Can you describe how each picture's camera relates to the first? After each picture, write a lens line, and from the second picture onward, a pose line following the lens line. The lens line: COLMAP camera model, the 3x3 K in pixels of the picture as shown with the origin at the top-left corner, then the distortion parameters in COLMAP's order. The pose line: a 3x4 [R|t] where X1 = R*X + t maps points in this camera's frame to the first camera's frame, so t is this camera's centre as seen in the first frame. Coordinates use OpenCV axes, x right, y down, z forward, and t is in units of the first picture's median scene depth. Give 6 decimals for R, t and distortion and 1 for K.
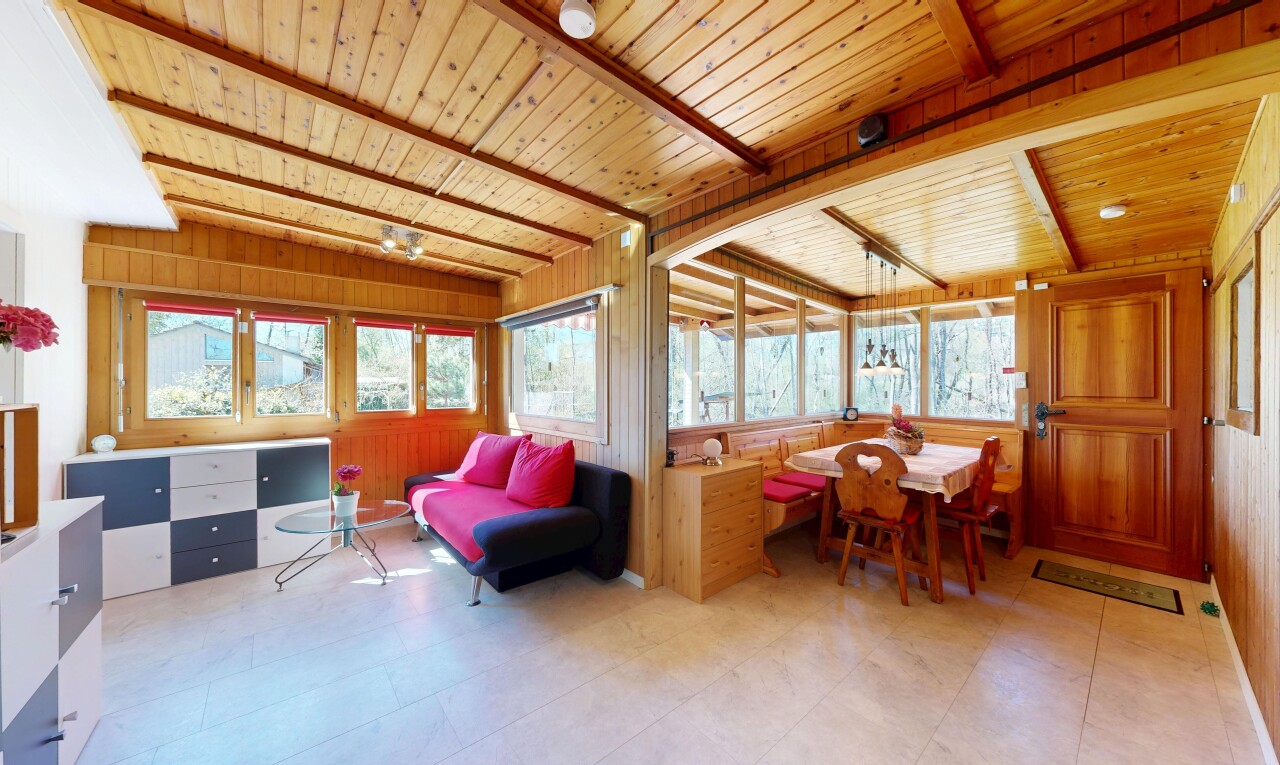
lens RADIAL K [[429.9, 0, 638.2], [0, 429.9, 384.6], [0, 0, 1]] dist [-0.001093, 0.000033]
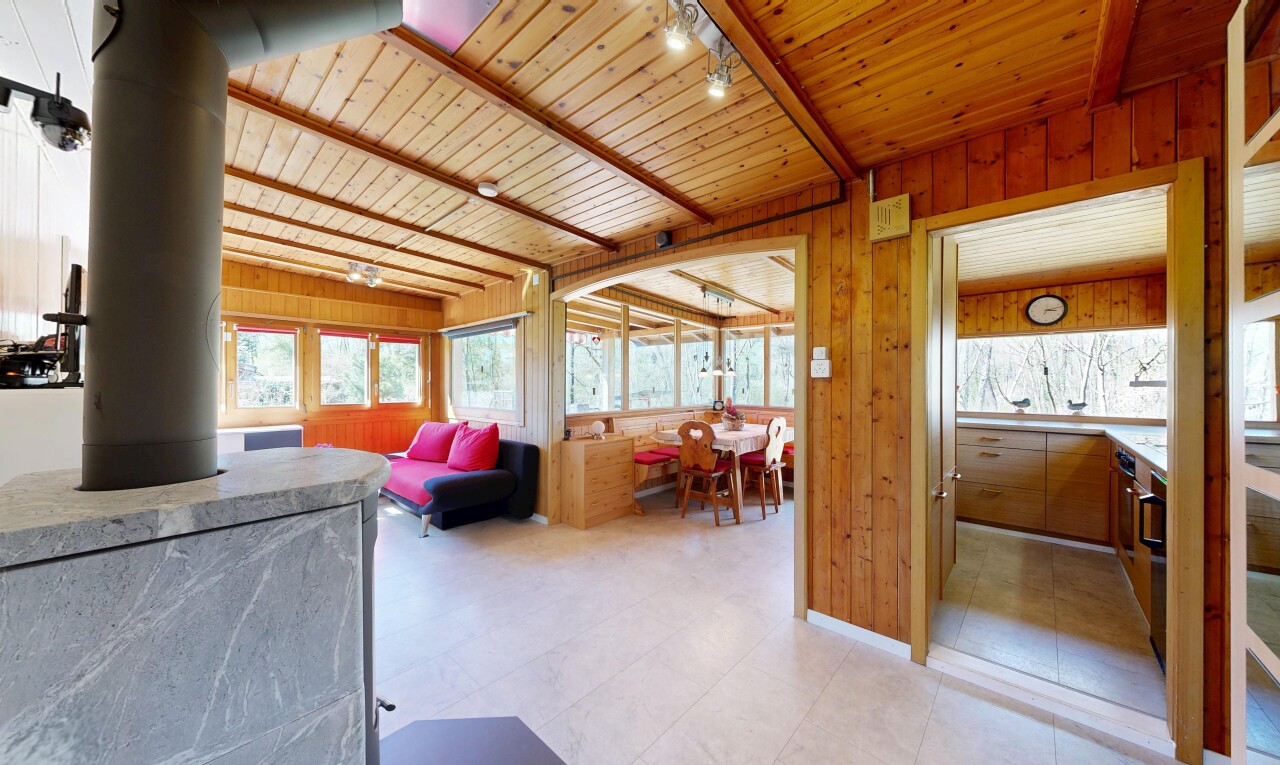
lens RADIAL K [[429.9, 0, 634.2], [0, 429.9, 382.3], [0, 0, 1]] dist [-0.001093, 0.000033]
pose [[0.993174, 0.001182, 0.116635, 0.124739], [-0.000635, 0.999989, -0.004724, 0.004892], [-0.116639, 0.004617, 0.993164, -0.431993]]
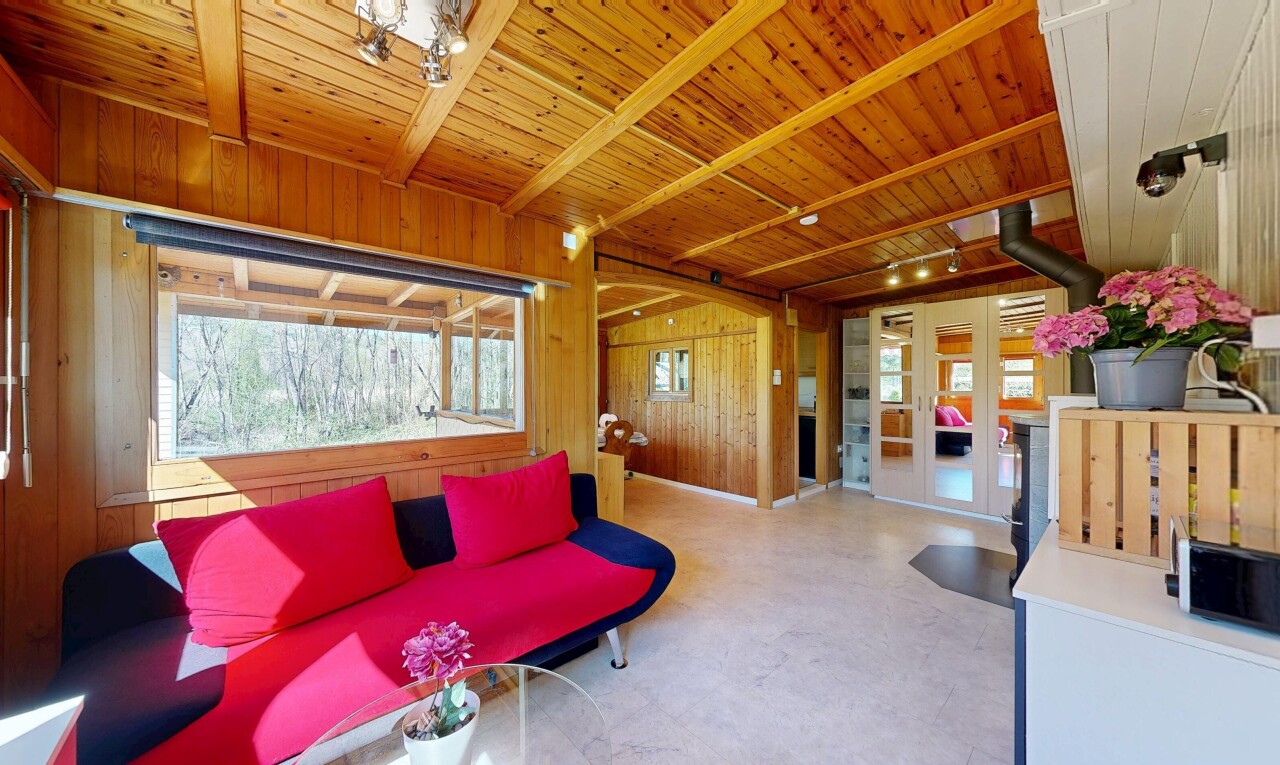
lens RADIAL K [[429.9, 0, 644.7], [0, 429.9, 387.9], [0, 0, 1]] dist [-0.001093, 0.000033]
pose [[-0.039813, -0.006178, 0.999188, -1.017422], [-0.001284, 0.999980, 0.006132, -0.005404], [-0.999206, -0.001039, -0.039821, 0.854222]]
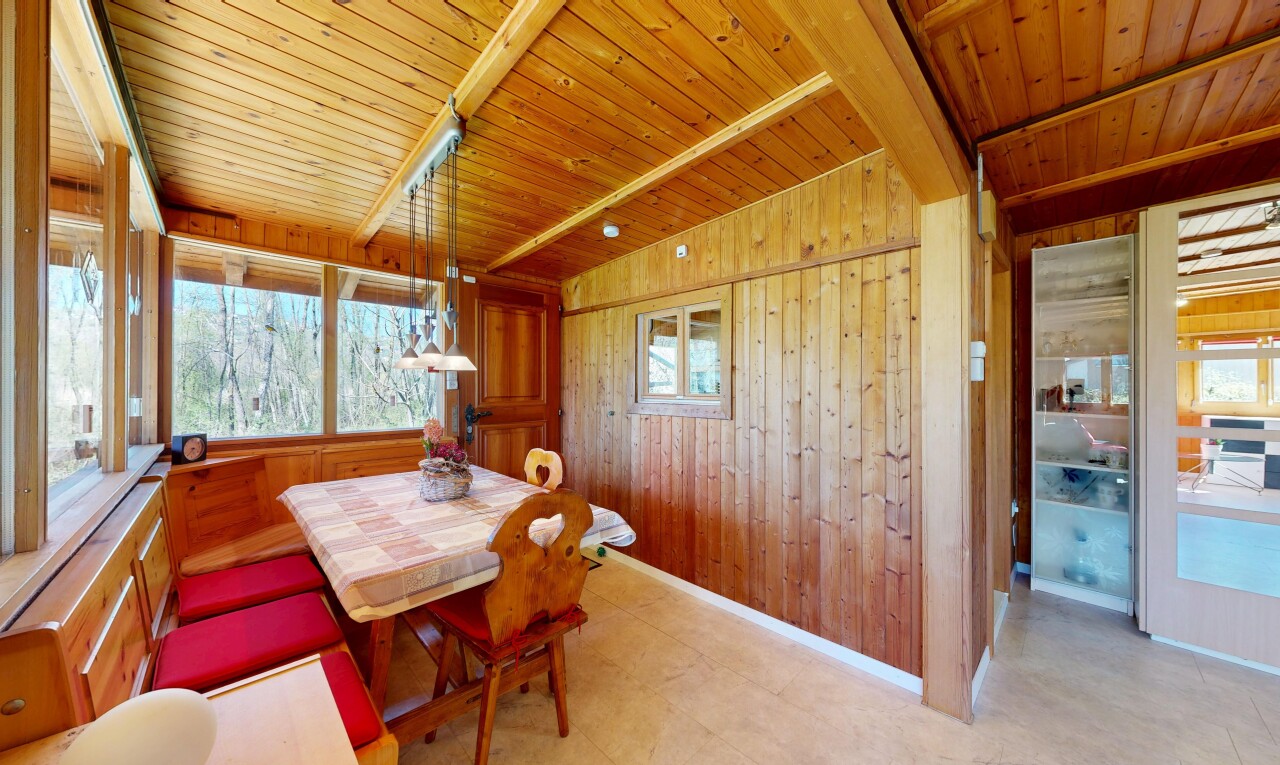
lens RADIAL K [[429.9, 0, 641.5], [0, 429.9, 385.3], [0, 0, 1]] dist [-0.001093, 0.000033]
pose [[-0.065783, -0.002344, 0.997831, -0.015010], [-0.001542, 0.999996, 0.002247, -0.002953], [-0.997833, -0.001391, -0.065786, 0.808458]]
